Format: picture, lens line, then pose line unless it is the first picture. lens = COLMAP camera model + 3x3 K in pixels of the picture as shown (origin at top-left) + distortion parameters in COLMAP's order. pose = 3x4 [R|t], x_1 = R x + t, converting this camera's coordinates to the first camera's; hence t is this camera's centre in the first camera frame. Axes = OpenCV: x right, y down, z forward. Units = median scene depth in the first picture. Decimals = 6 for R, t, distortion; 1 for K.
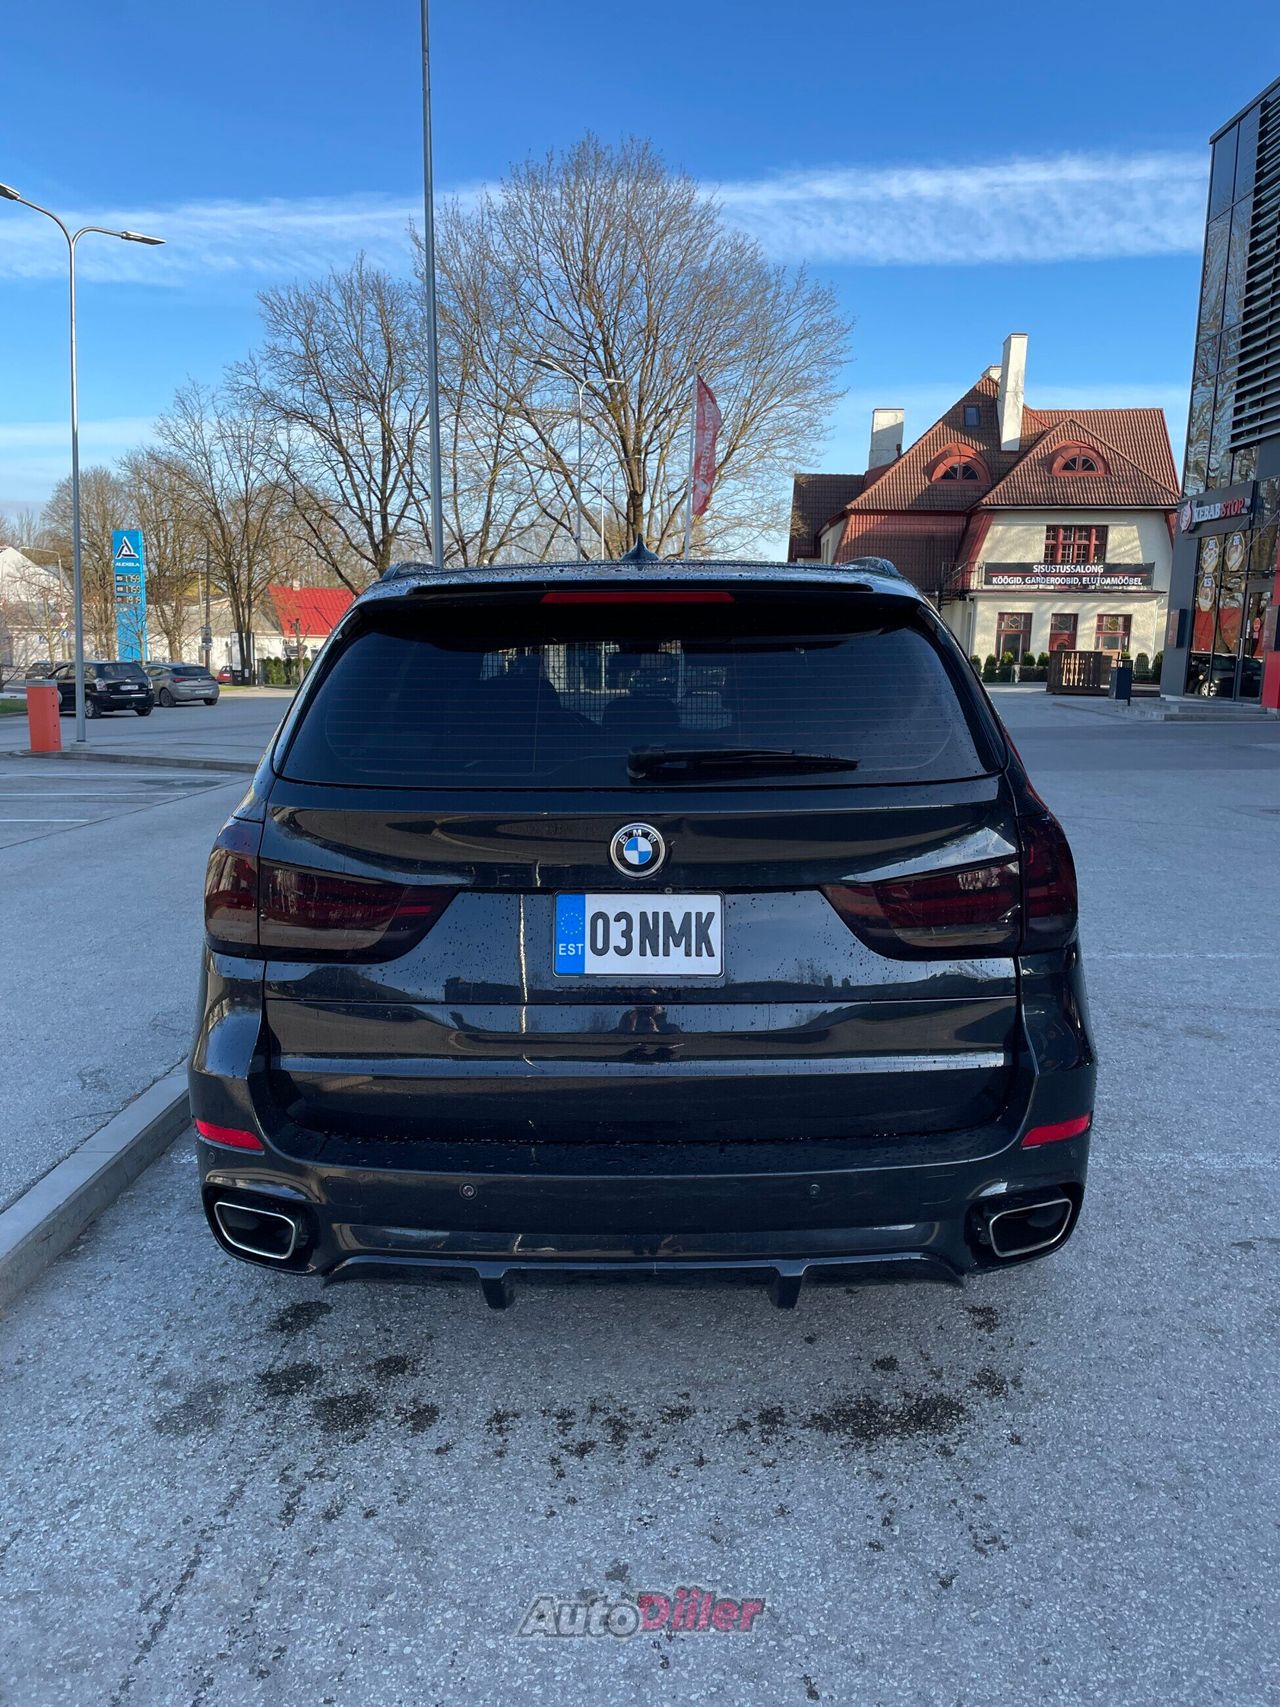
lens RADIAL K [[1280.9, 0, 642.0], [0, 1280.9, 847.5], [0, 0, 1]] dist [0.085088, -0.108053]
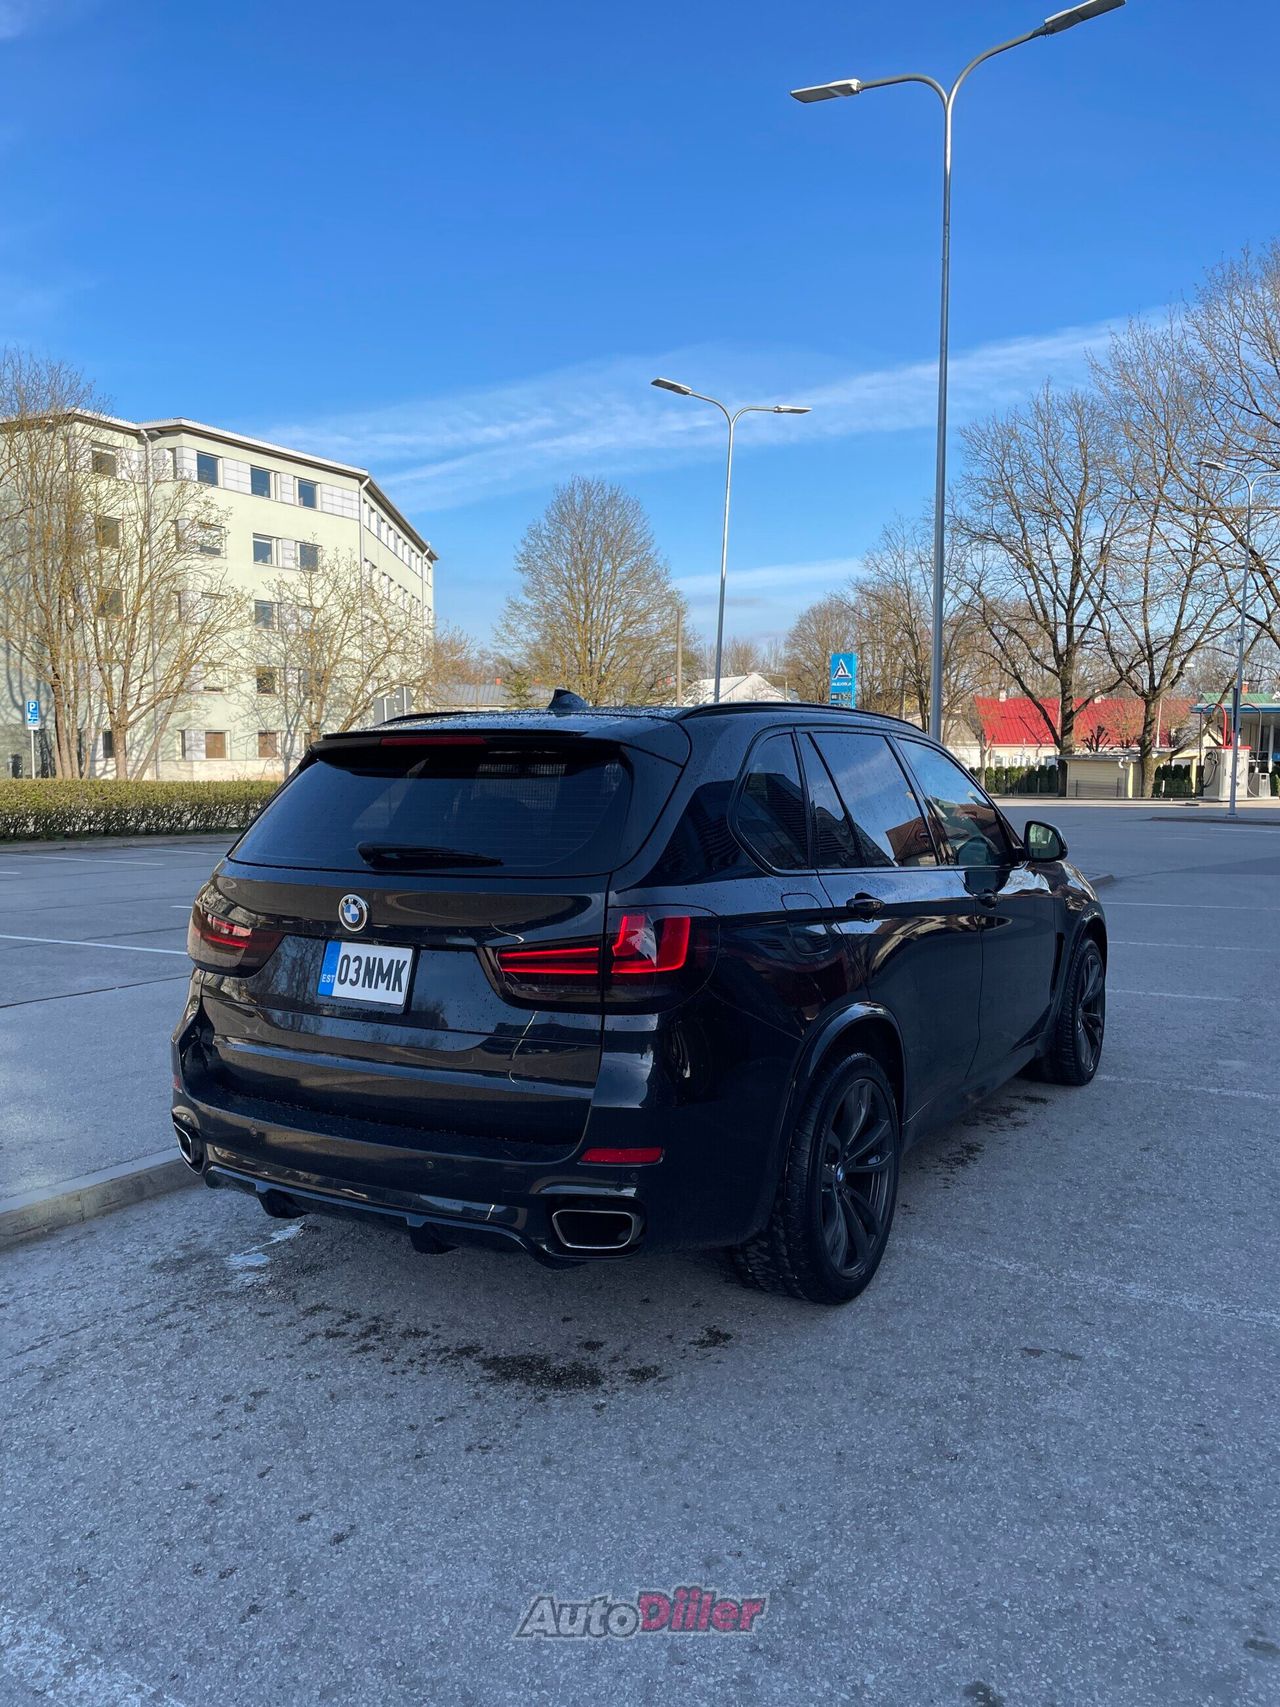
lens RADIAL K [[1279.8, 0, 653.3], [0, 1279.8, 855.7], [0, 0, 1]] dist [0.087605, -0.110656]
pose [[0.860996, 0.037502, -0.507227, 0.847505], [-0.076324, 0.995512, -0.055953, -0.005783], [0.502852, 0.086889, 0.859994, -0.081846]]
